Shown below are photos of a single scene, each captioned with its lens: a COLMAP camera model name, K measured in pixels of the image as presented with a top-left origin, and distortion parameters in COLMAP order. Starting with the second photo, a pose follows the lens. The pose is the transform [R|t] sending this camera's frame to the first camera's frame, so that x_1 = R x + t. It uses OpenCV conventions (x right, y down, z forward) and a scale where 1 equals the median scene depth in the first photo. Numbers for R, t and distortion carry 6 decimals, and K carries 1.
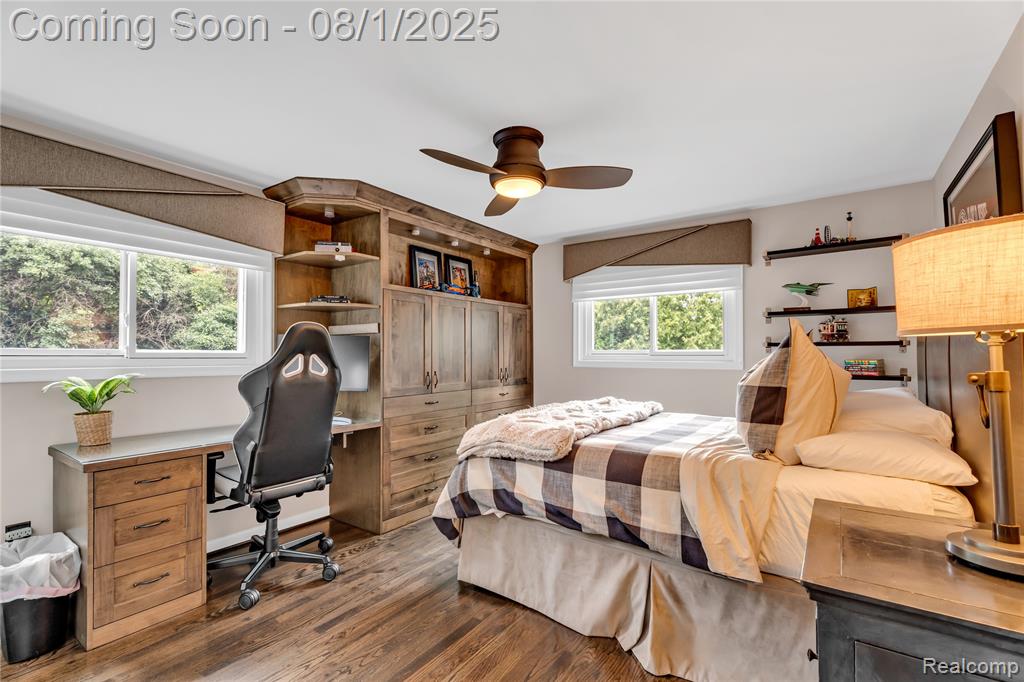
lens RADIAL K [[461.0, 0, 510.9], [0, 461.0, 341.8], [0, 0, 1]] dist [0.012214, 0.000181]
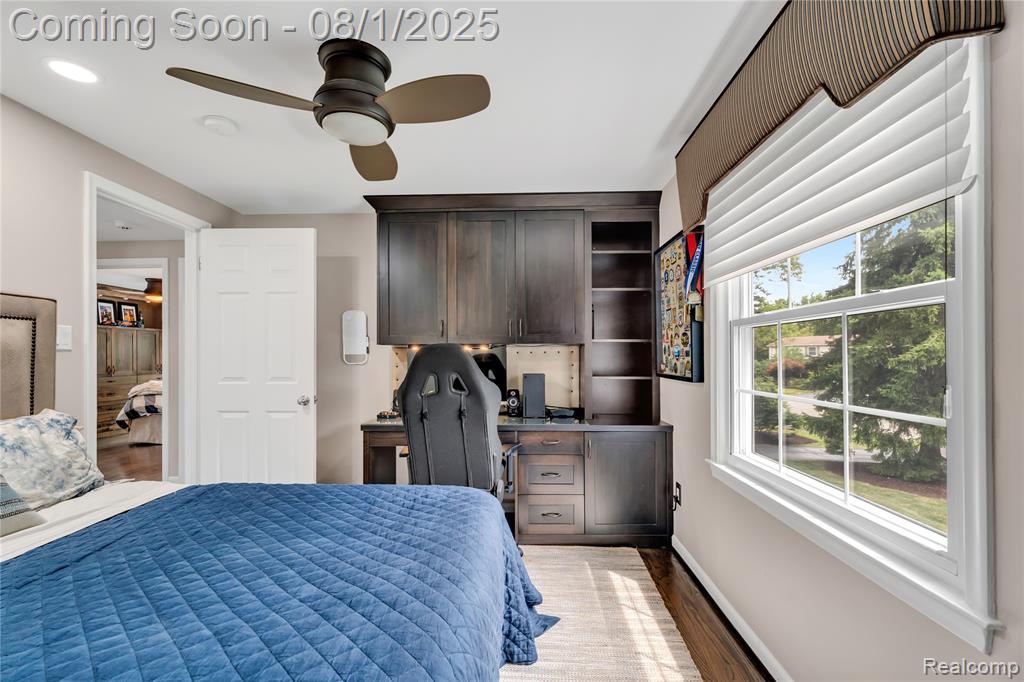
lens RADIAL K [[461.0, 0, 514.0], [0, 461.0, 347.6], [0, 0, 1]] dist [0.012214, 0.000181]
pose [[0.834061, 0.002075, 0.551669, 0.254054], [-0.010556, 0.999870, 0.012199, -0.085906], [-0.551572, -0.015998, 0.833974, -2.417072]]
